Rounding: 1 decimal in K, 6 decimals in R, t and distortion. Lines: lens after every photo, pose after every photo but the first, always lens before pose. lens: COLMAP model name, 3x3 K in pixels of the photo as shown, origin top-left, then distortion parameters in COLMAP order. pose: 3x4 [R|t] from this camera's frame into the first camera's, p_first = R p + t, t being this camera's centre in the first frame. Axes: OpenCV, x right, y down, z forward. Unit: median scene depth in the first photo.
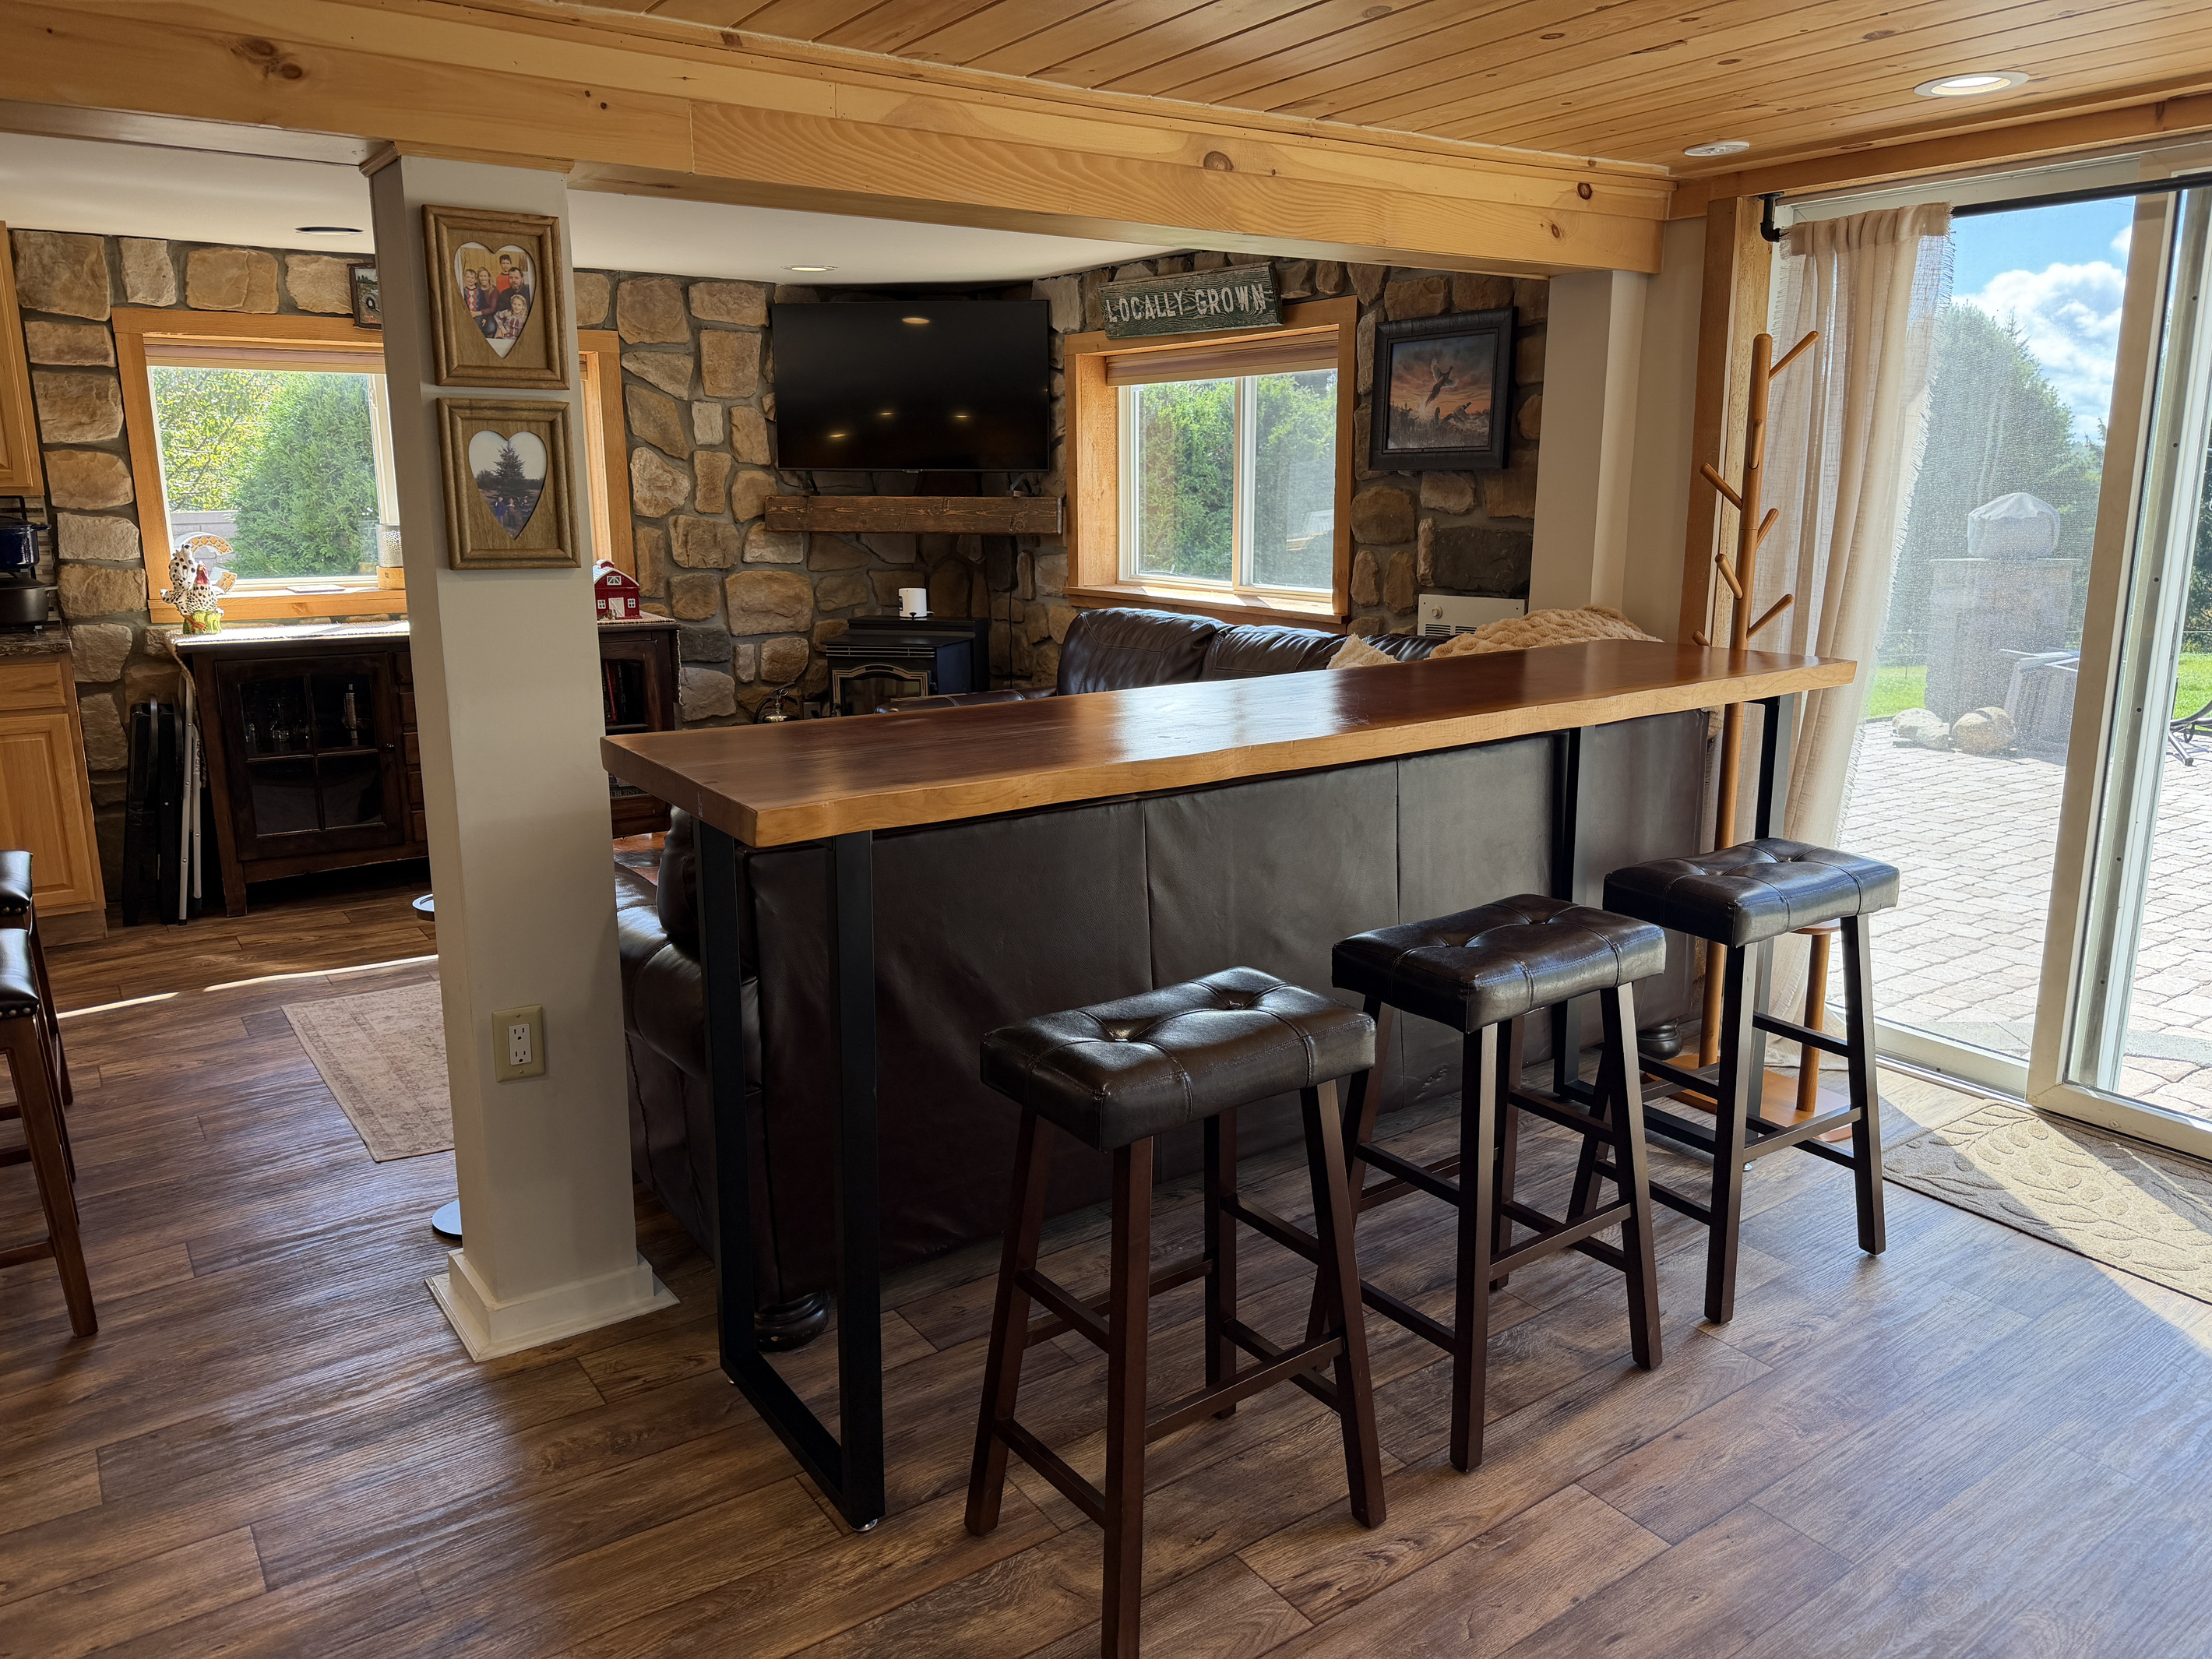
lens RADIAL K [[1576.3, 0, 1106.0], [0, 1576.3, 829.5], [0, 0, 1]] dist [0.049329, -0.065024]
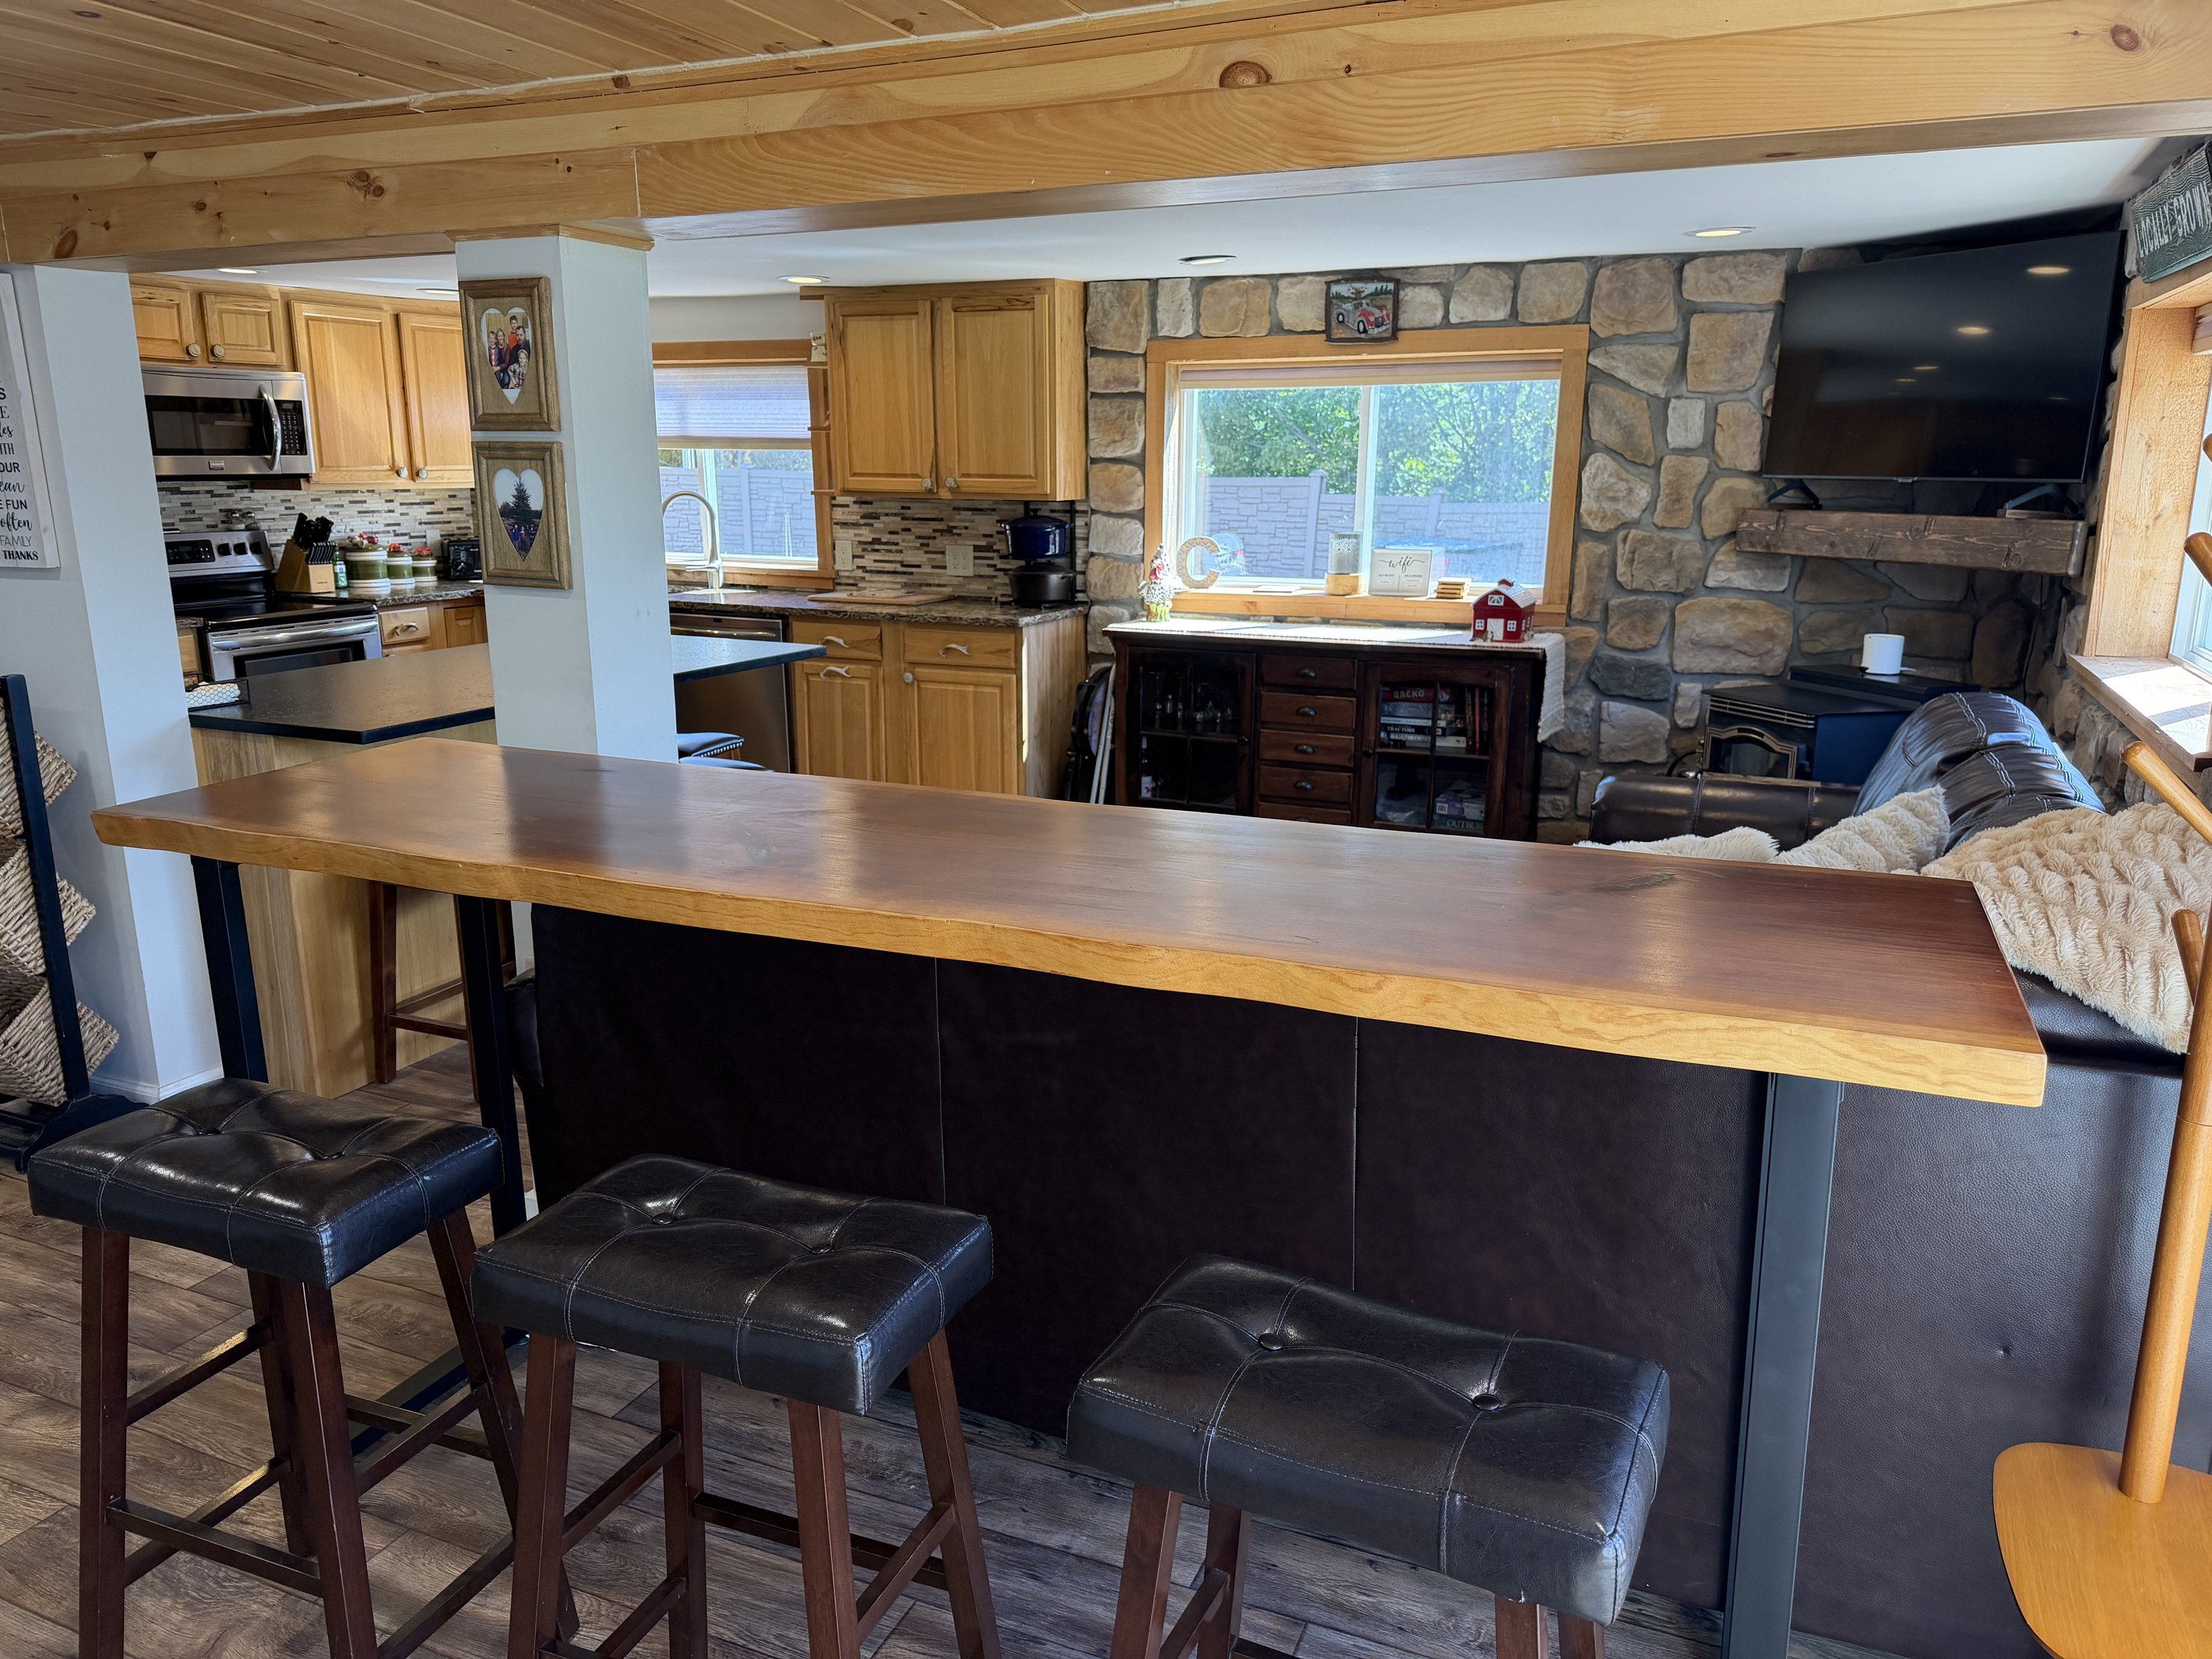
lens RADIAL K [[1586.5, 0, 1103.7], [0, 1586.5, 868.9], [0, 0, 1]] dist [0.035424, -0.071963]
pose [[0.544041, 0.206480, -0.813256, 0.377468], [-0.182027, 0.975209, 0.125829, -0.083206], [0.819076, 0.079578, 0.568139, 0.312138]]
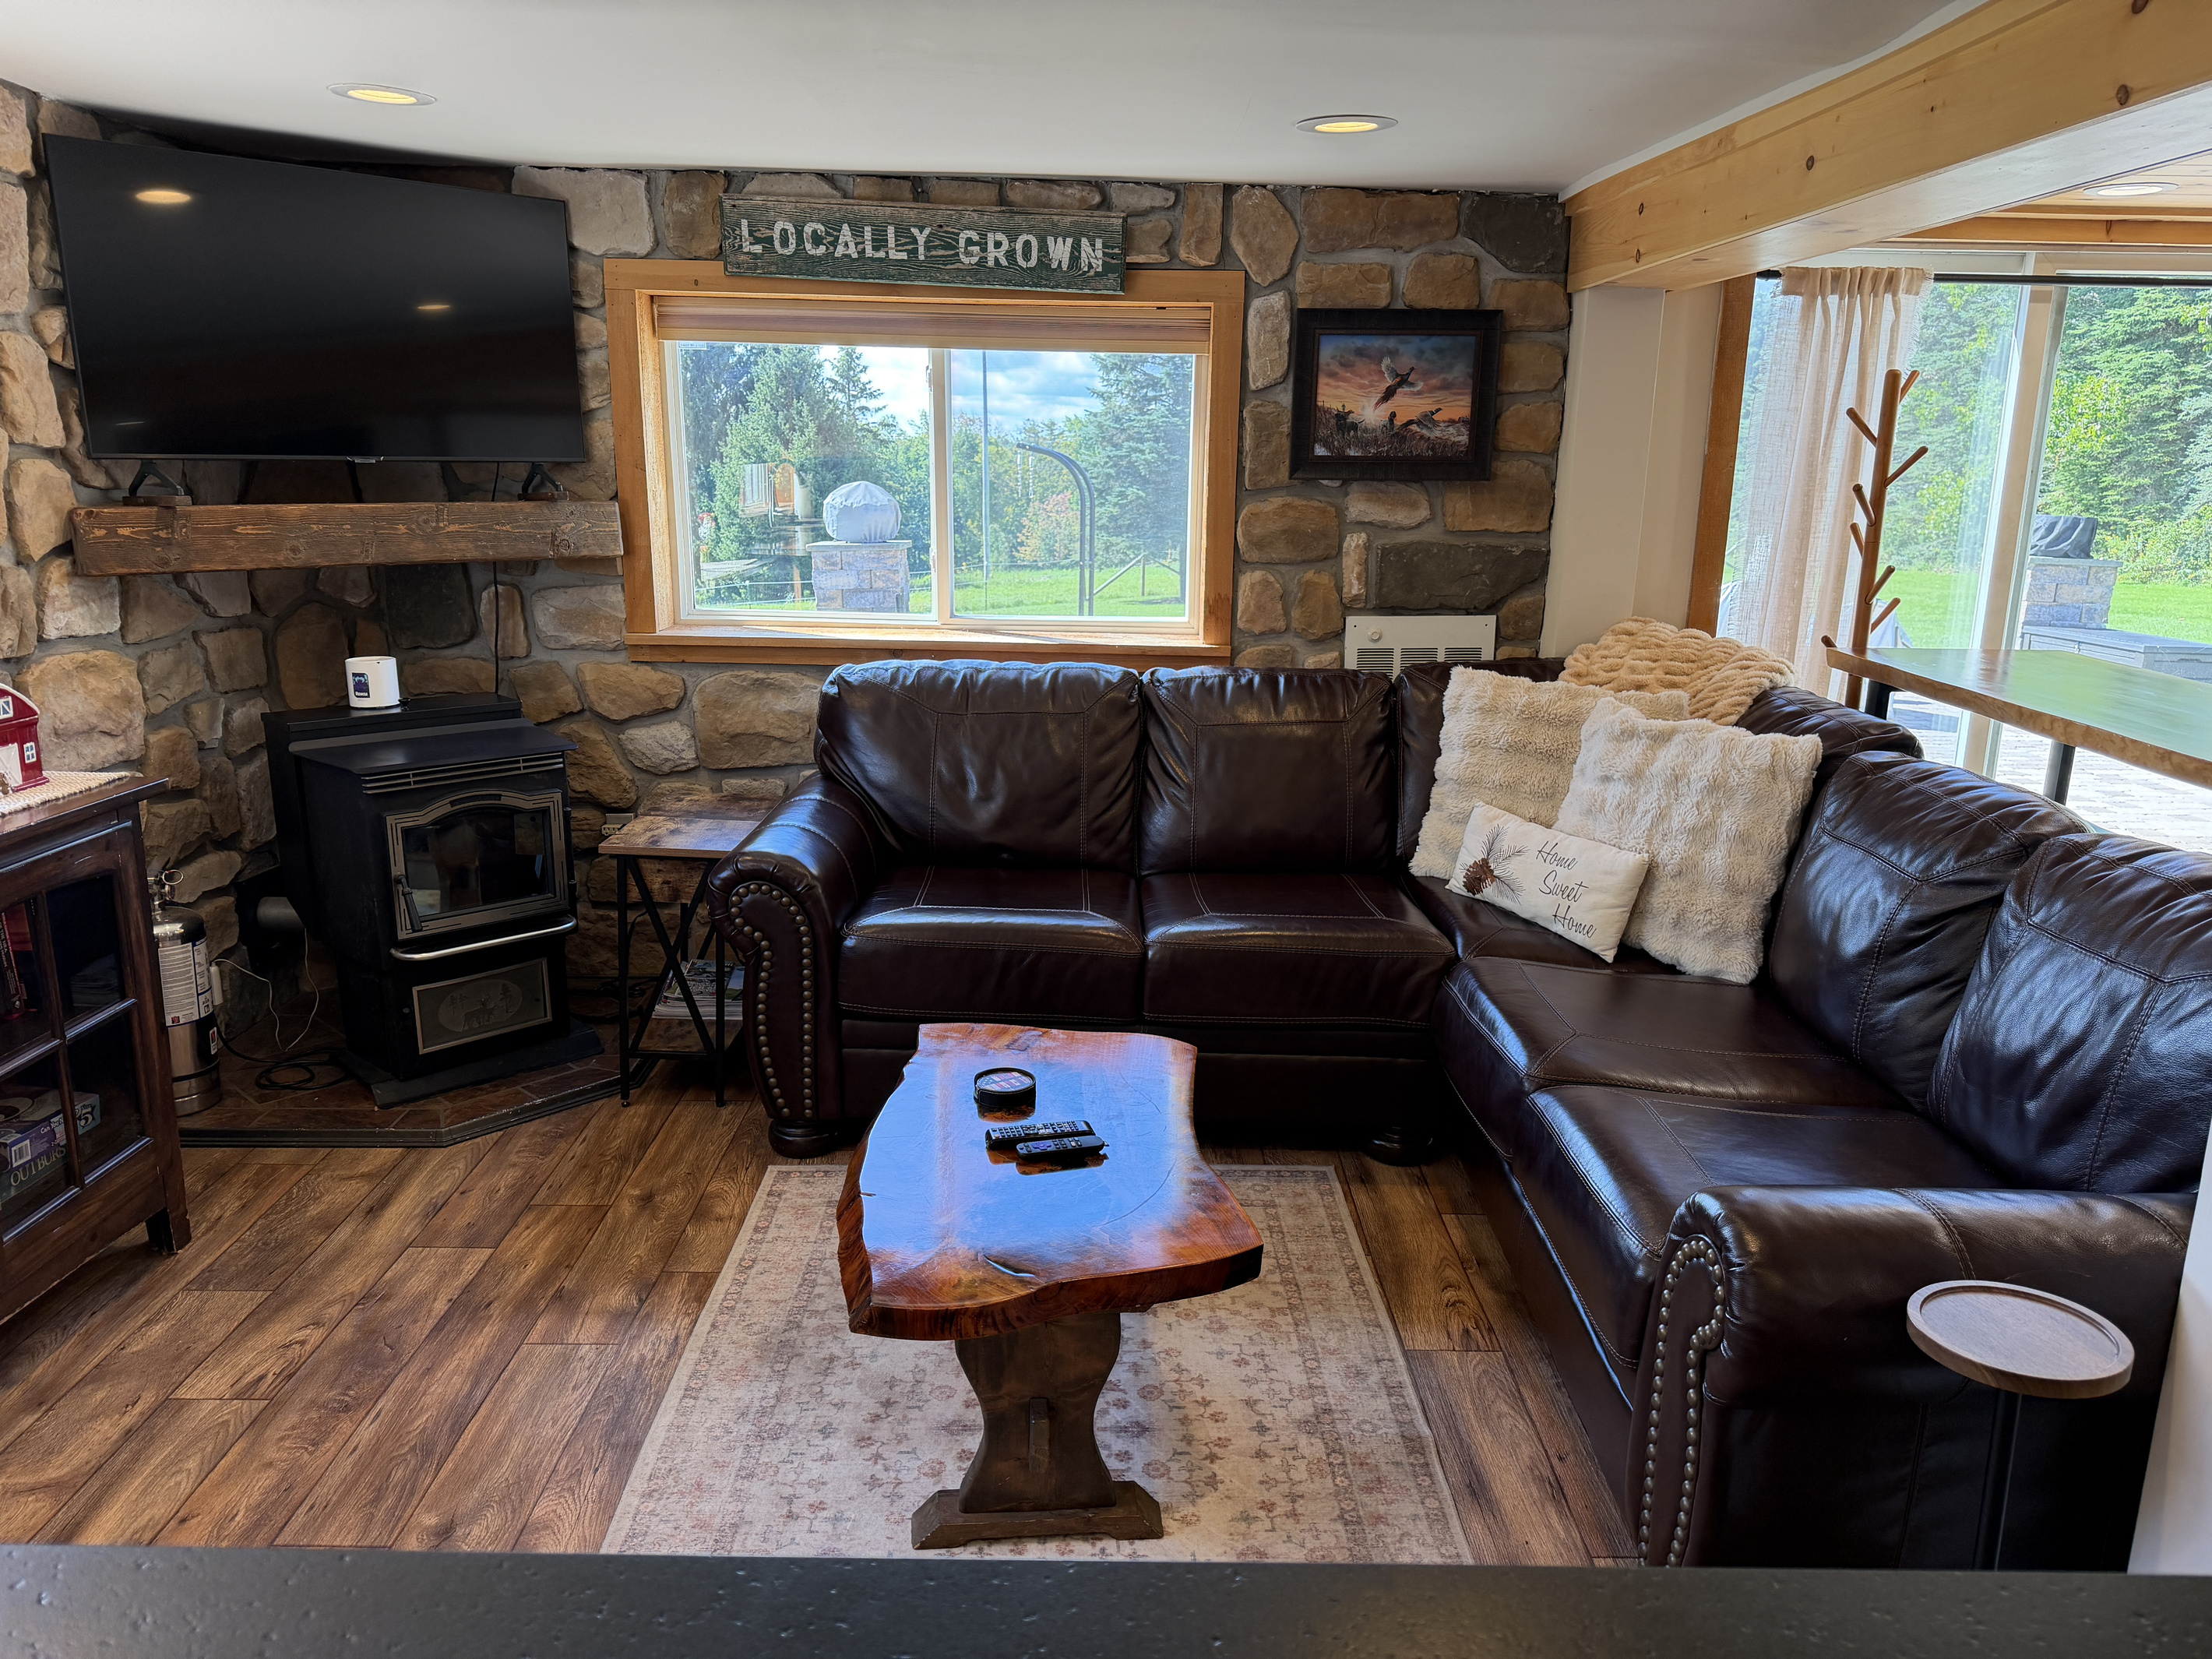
lens RADIAL K [[1576.3, 0, 1106.0], [0, 1576.3, 829.5], [0, 0, 1]] dist [0.049329, -0.065024]
pose [[0.561283, -0.183485, 0.807029, -0.542046], [0.163542, 0.980477, 0.109178, -0.129647], [-0.811305, 0.070703, 0.580332, 0.513529]]
